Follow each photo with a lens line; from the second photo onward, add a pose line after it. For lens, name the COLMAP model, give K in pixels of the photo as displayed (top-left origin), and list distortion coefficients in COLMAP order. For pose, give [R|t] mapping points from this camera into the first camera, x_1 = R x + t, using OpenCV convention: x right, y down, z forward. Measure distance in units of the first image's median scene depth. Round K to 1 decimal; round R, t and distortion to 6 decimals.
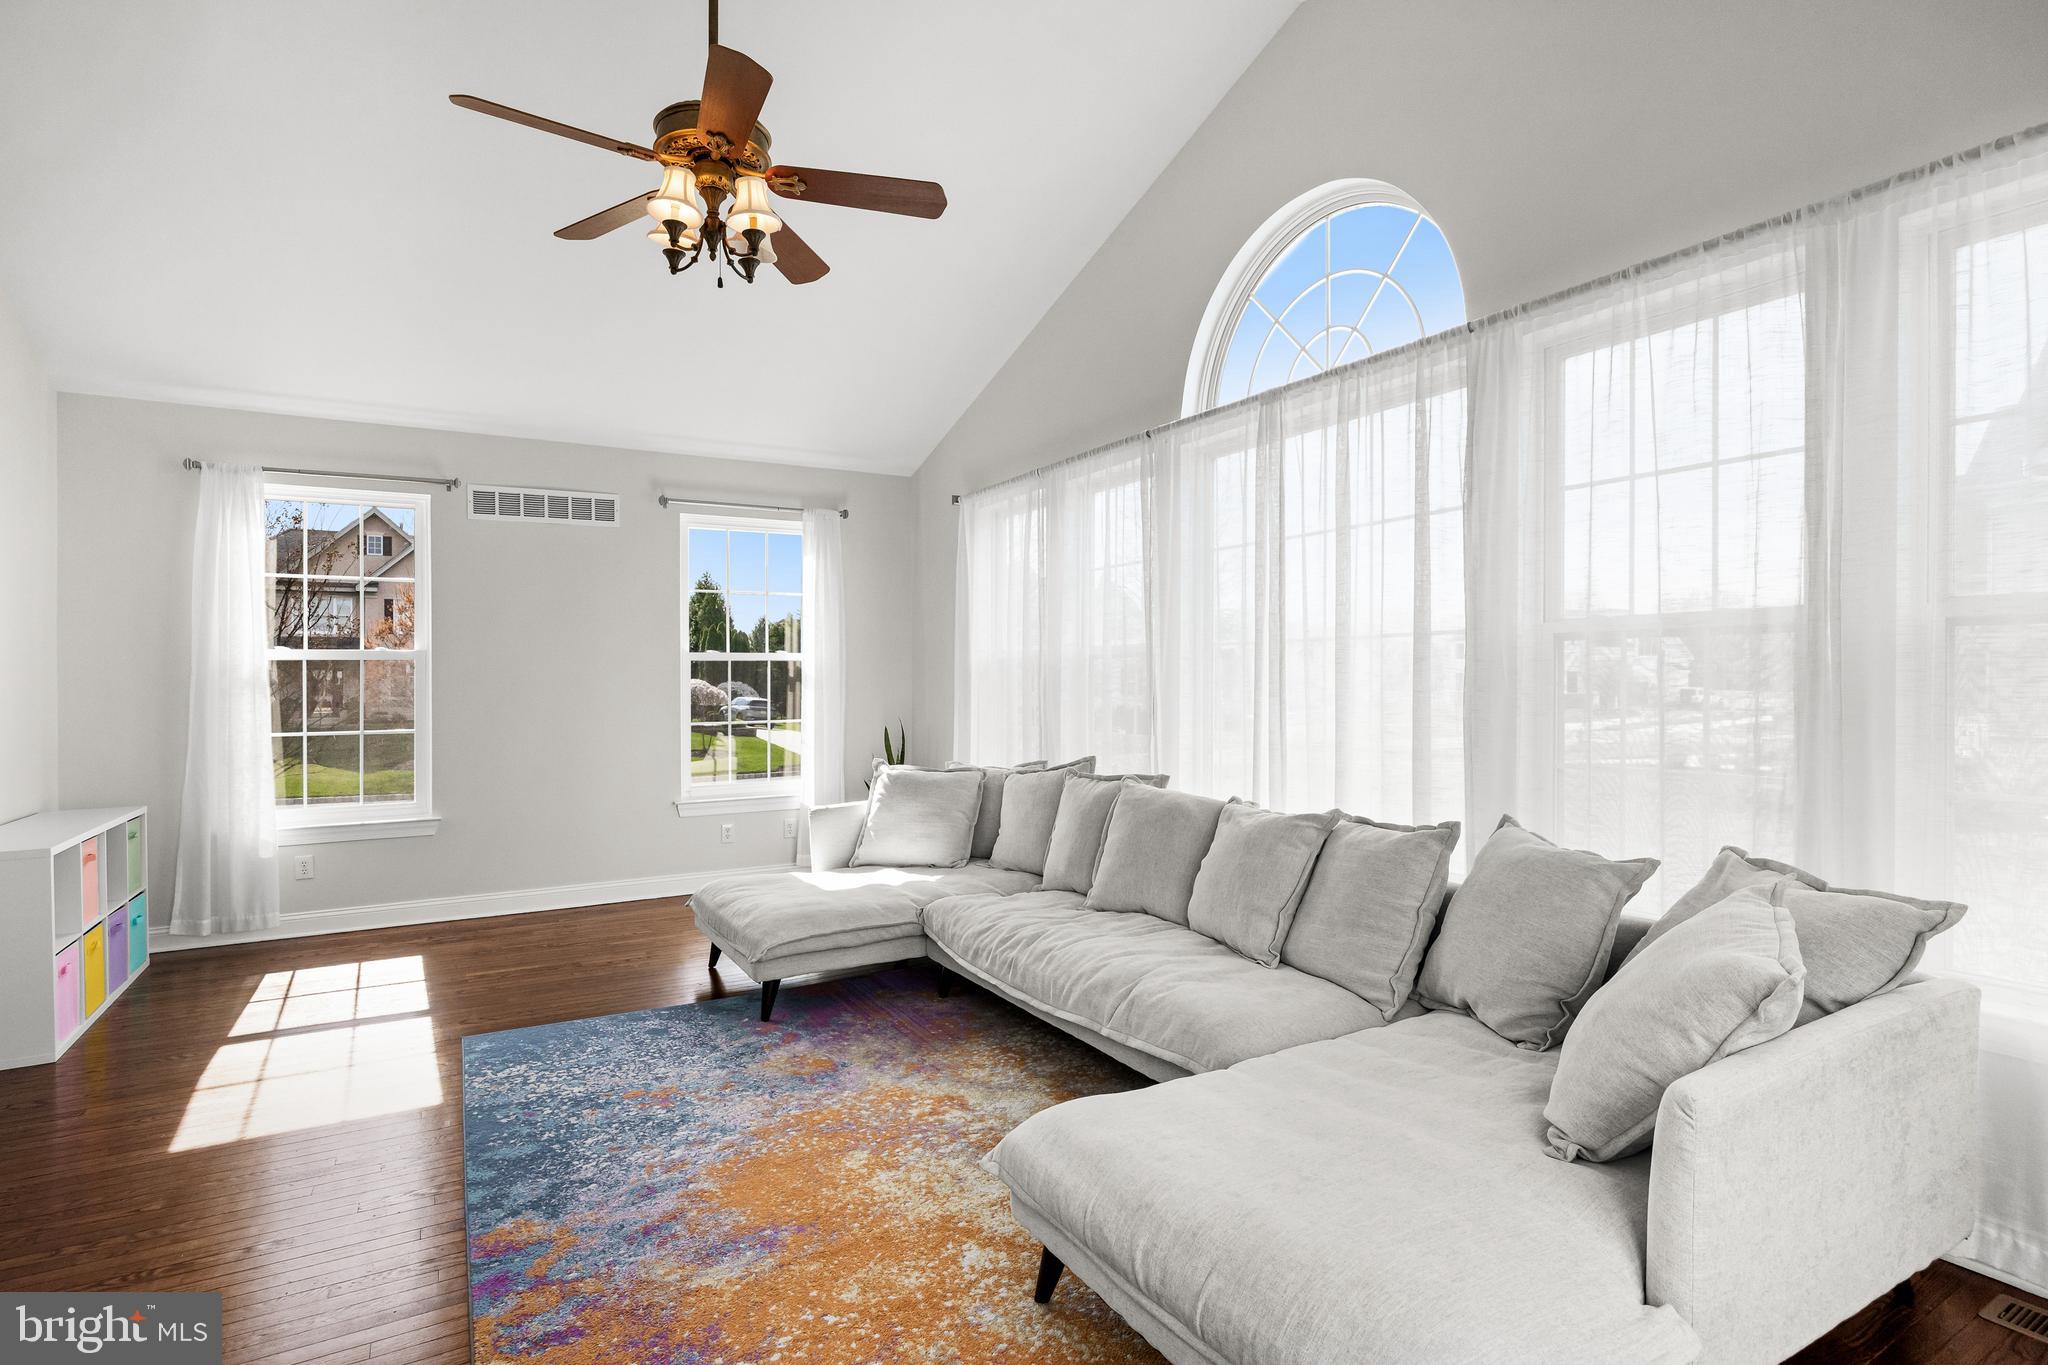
lens RADIAL K [[1041.1, 0, 1031.9], [0, 1041.1, 677.3], [0, 0, 1]] dist [-0.003359, 0.001539]
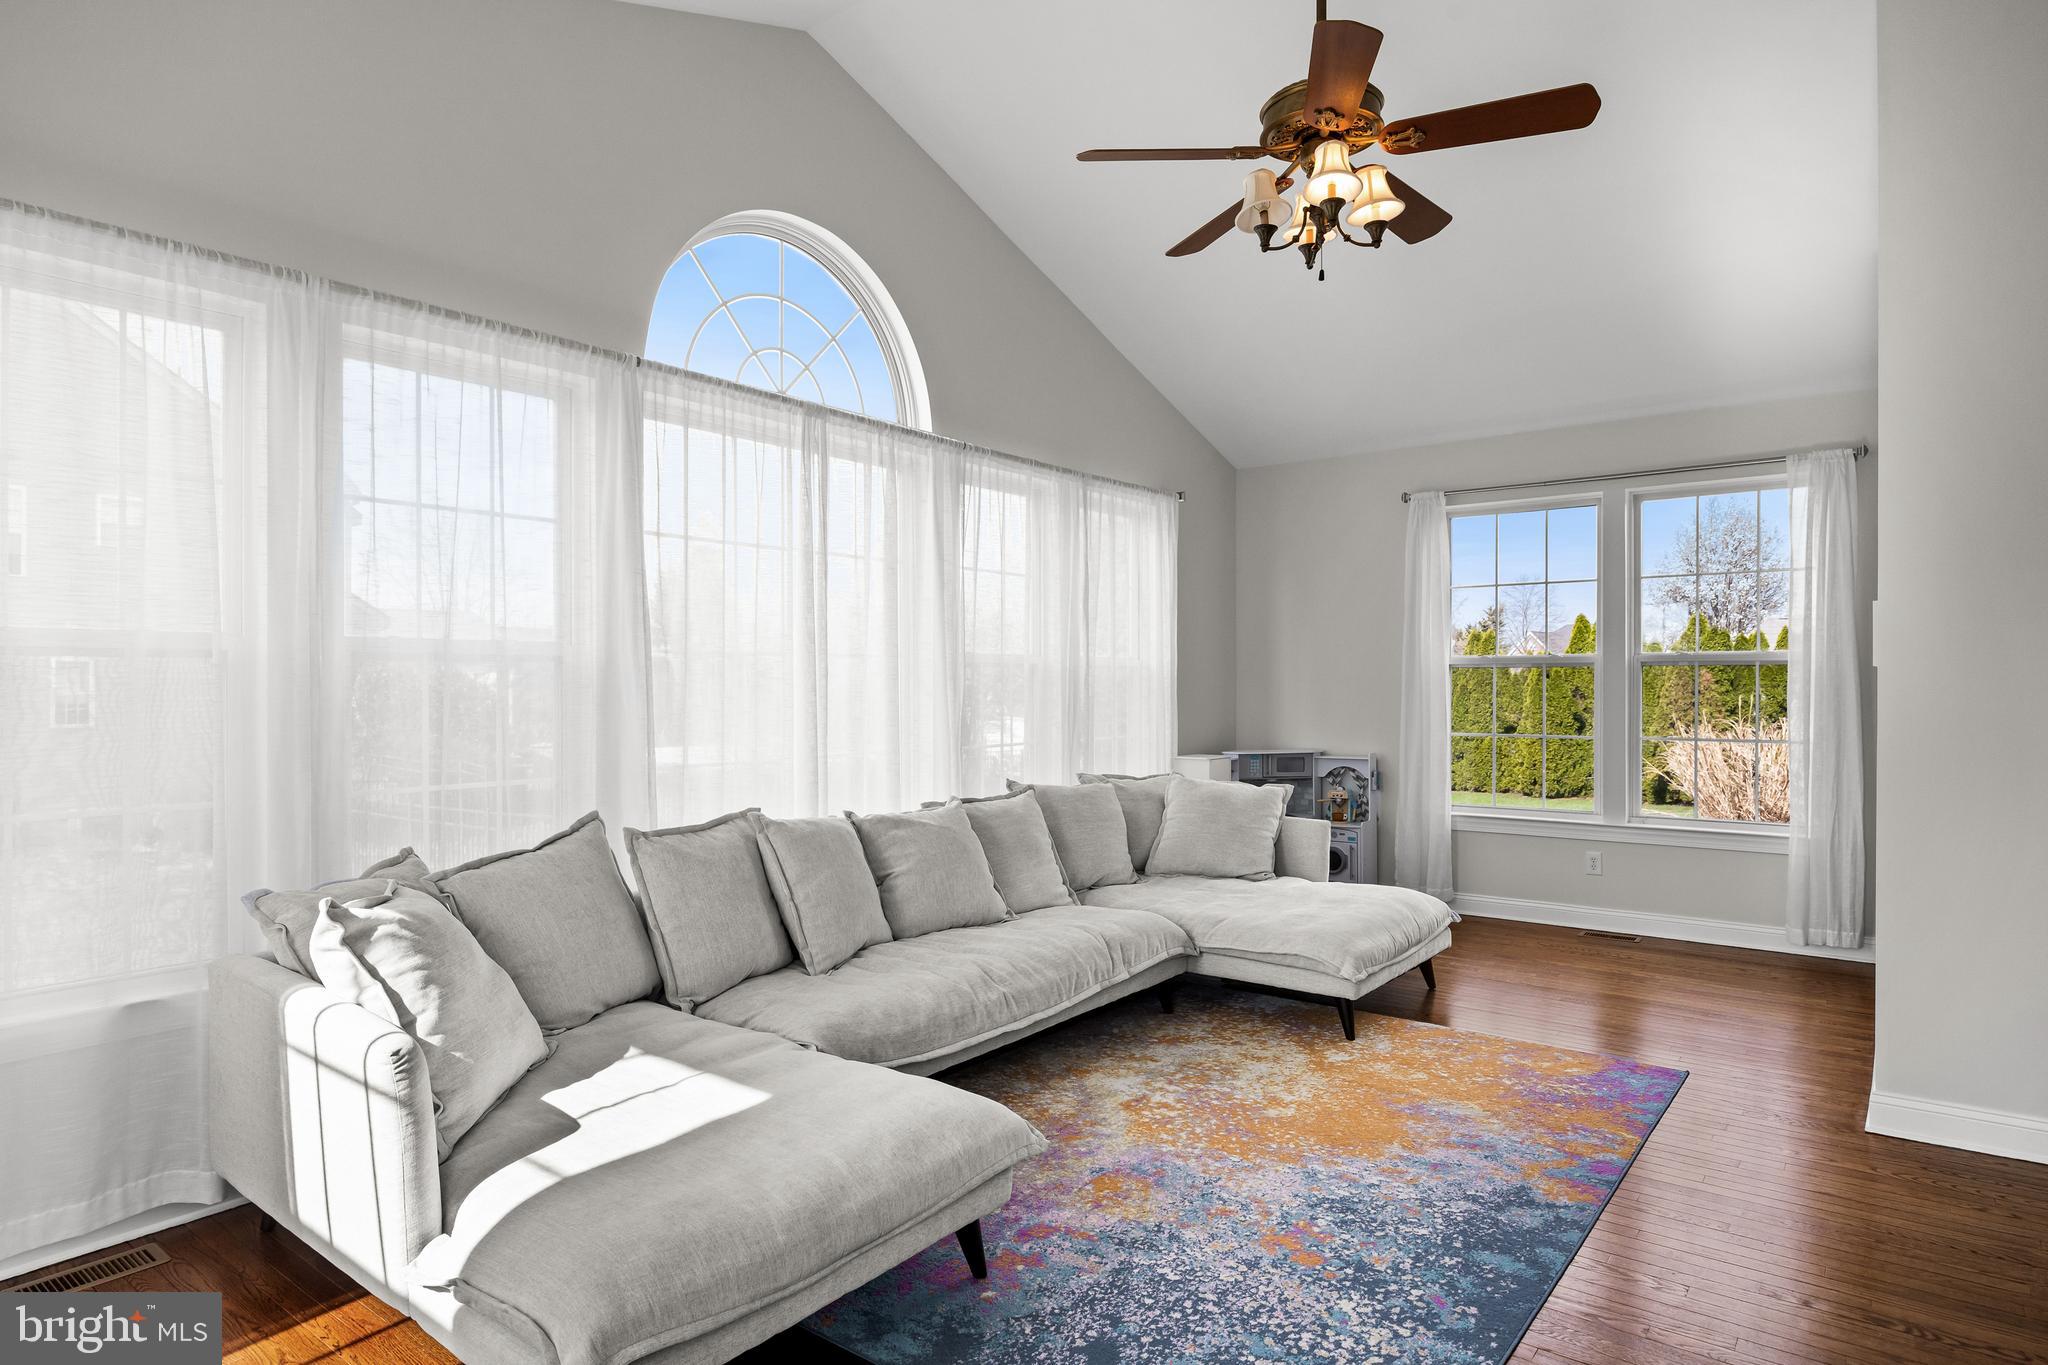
lens RADIAL K [[1157.5, 0, 1028.1], [0, 1157.5, 695.2], [0, 0, 1]] dist [-0.000388, -0.000071]
pose [[-0.384182, 0.001931, 0.923255, -1.134770], [0.005421, 0.999985, 0.000164, 0.004778], [-0.923241, 0.005068, -0.384187, 1.600768]]
